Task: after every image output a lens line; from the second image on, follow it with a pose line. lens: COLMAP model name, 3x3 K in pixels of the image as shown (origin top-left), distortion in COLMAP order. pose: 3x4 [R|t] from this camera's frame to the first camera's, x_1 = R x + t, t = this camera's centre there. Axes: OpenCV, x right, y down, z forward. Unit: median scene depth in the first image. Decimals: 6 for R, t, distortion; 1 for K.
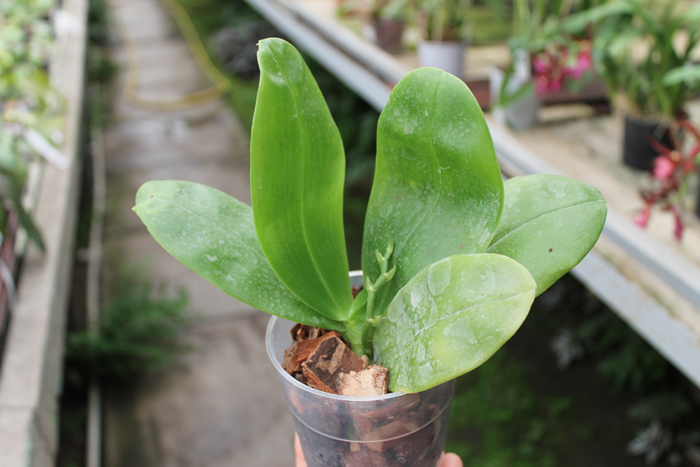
lens RADIAL K [[765.2, 0, 345.7], [0, 765.2, 236.6], [0, 0, 1]] dist [-0.084115, 0.000000]
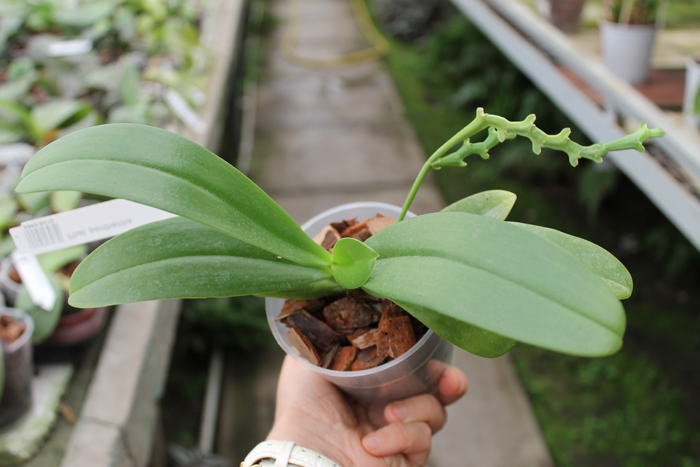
lens RADIAL K [[765.2, 0, 346.6], [0, 765.2, 228.7], [0, 0, 1]] dist [-0.084115, 0.000000]
pose [[0.977510, 0.105784, -0.182439, -0.006676], [-0.098276, 0.993915, 0.049740, -0.027974], [0.186591, -0.030692, 0.981958, 0.069091]]
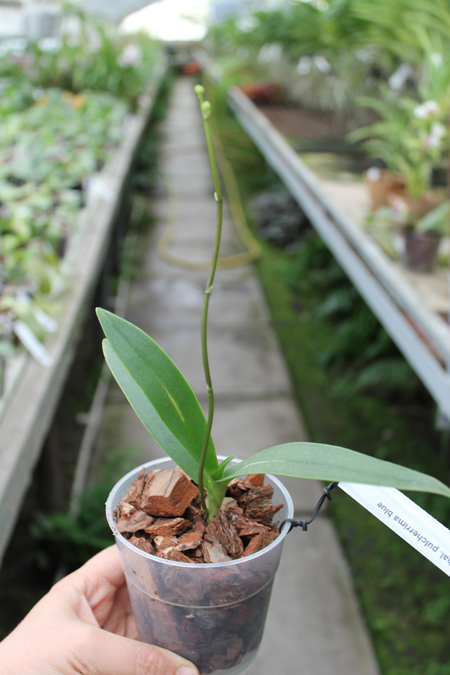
lens RADIAL K [[737.9, 0, 221.2], [0, 737.9, 332.6], [0, 0, 1]] dist [-0.084115, 0.000000]
pose [[0.971119, 0.133606, -0.197680, 0.010851], [-0.146076, 0.988017, -0.049836, -0.087473], [0.188653, 0.077273, 0.978999, 0.098271]]
